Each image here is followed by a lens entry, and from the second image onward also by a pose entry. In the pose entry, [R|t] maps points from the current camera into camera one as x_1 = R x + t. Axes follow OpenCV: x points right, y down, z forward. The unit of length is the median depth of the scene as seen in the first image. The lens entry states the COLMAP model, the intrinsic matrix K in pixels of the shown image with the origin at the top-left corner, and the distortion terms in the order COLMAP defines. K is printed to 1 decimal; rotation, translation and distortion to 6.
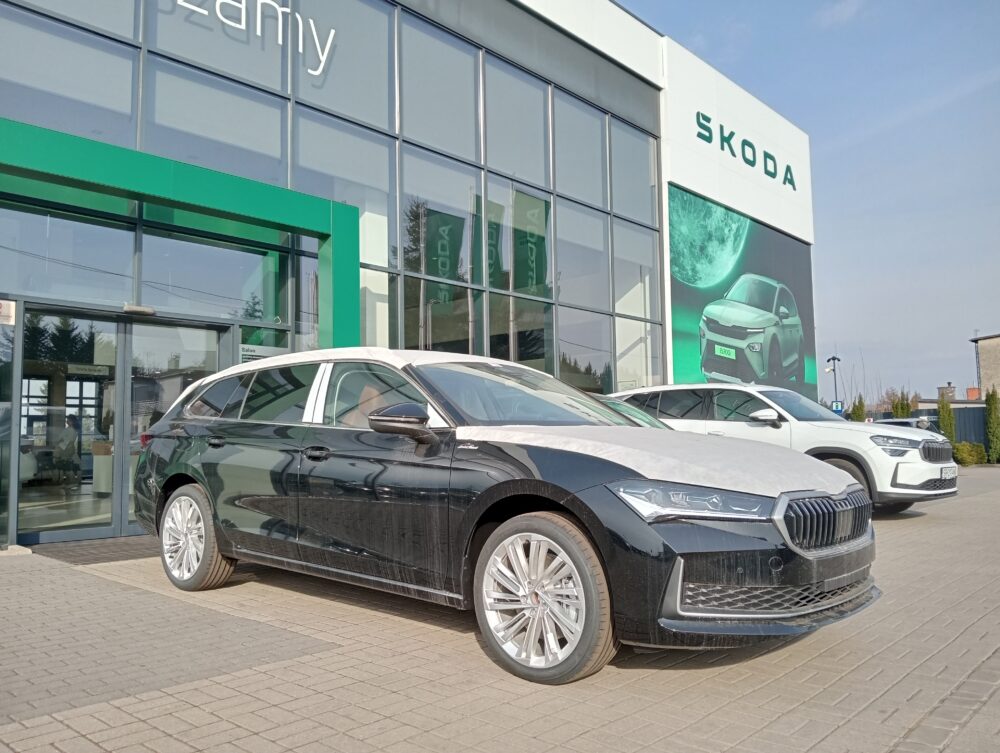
lens RADIAL K [[825.1, 0, 500.0], [0, 825.1, 376.5], [0, 0, 1]] dist [0.067734, -0.111986]
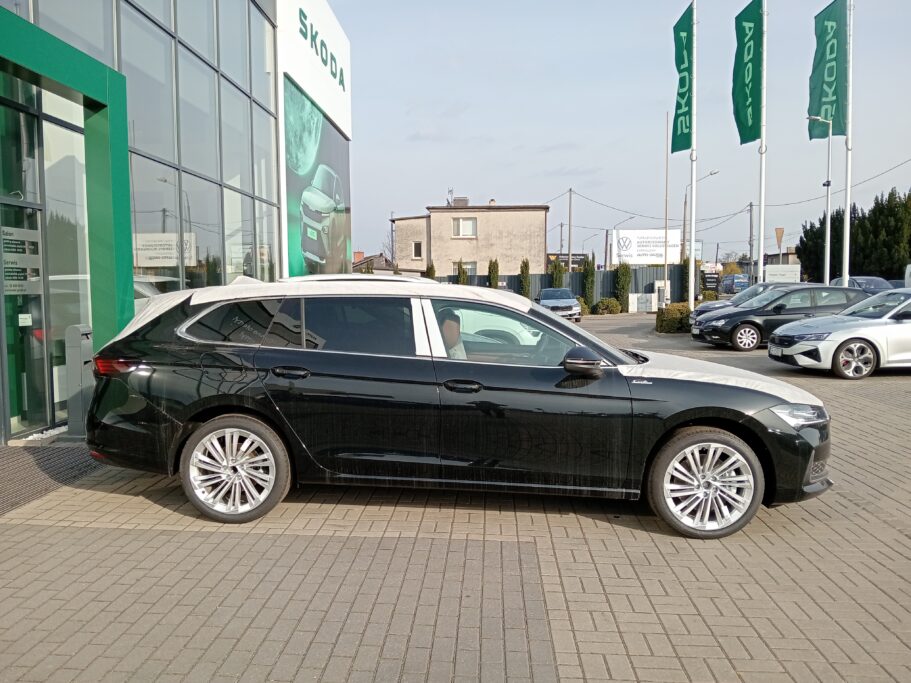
lens RADIAL K [[751.7, 0, 455.5], [0, 751.7, 341.5], [0, 0, 1]] dist [0.067734, -0.111986]
pose [[0.763310, -0.033921, 0.645141, -0.425408], [-0.064130, 0.989710, 0.127914, -0.047229], [-0.642841, -0.139011, 0.753280, 0.114126]]
